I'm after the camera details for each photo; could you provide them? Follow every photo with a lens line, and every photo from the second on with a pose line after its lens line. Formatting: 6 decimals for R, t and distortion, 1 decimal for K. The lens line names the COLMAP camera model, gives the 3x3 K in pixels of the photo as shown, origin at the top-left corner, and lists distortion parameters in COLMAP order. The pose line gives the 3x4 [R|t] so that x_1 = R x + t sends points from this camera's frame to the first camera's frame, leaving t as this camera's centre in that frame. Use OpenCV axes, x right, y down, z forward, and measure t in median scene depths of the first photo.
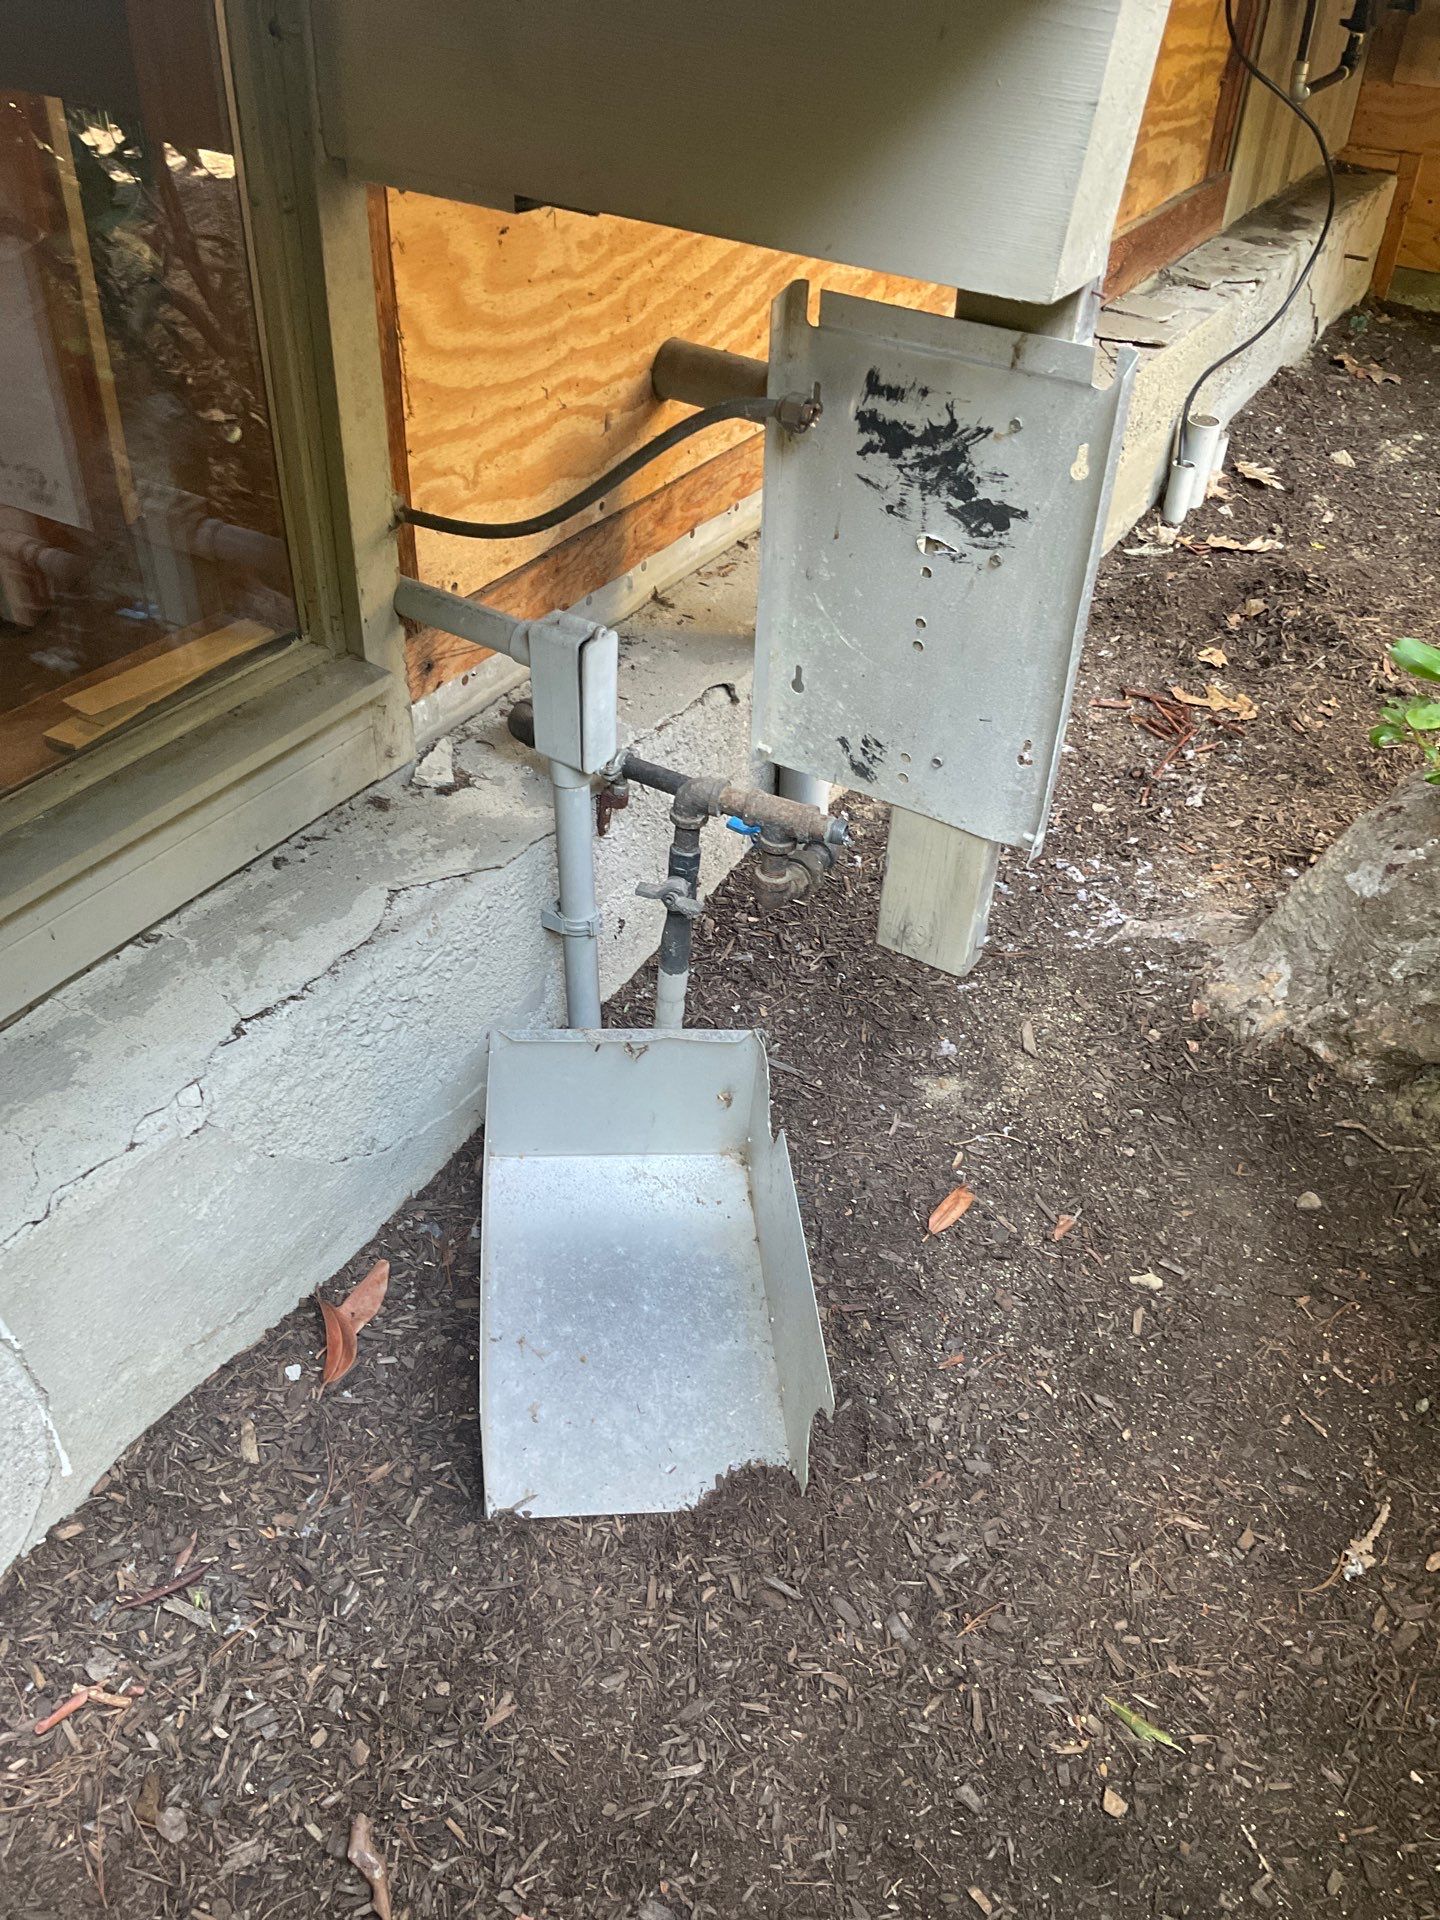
lens RADIAL K [[1572.9, 0, 711.6], [0, 1572.9, 950.5], [0, 0, 1]] dist [-0.011722, 0.003360]
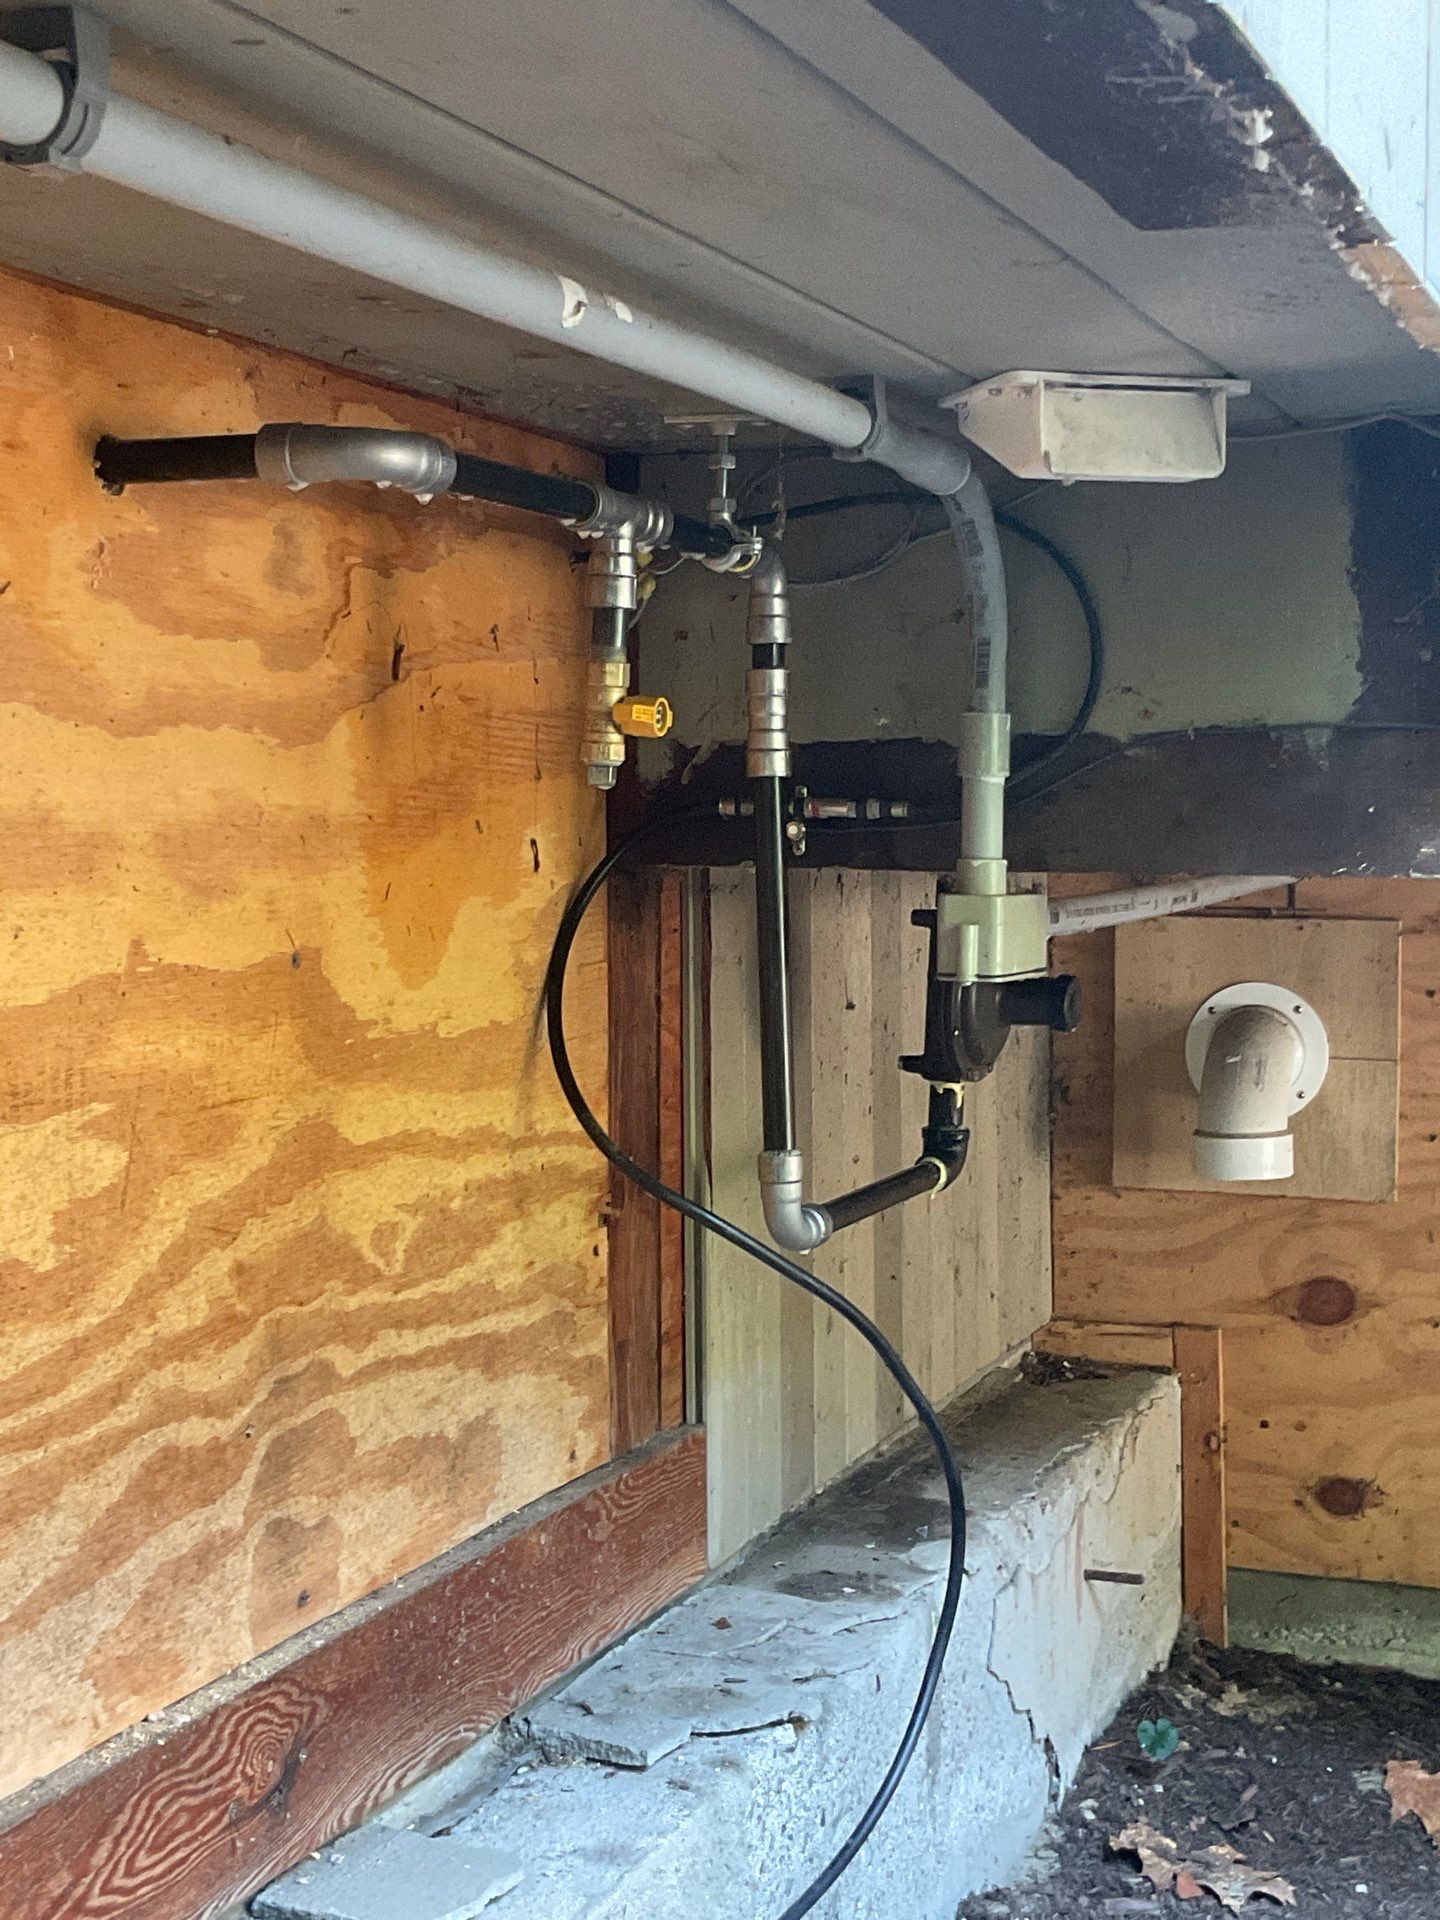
lens RADIAL K [[3183.5, 0, 722.4], [0, 3183.5, 957.8], [0, 0, 1]] dist [0.062021, 0.000000]
pose [[0.975796, -0.049925, 0.212906, 0.160441], [0.161037, 0.822730, -0.545144, -0.156124], [-0.147948, 0.566235, 0.810857, 0.288611]]
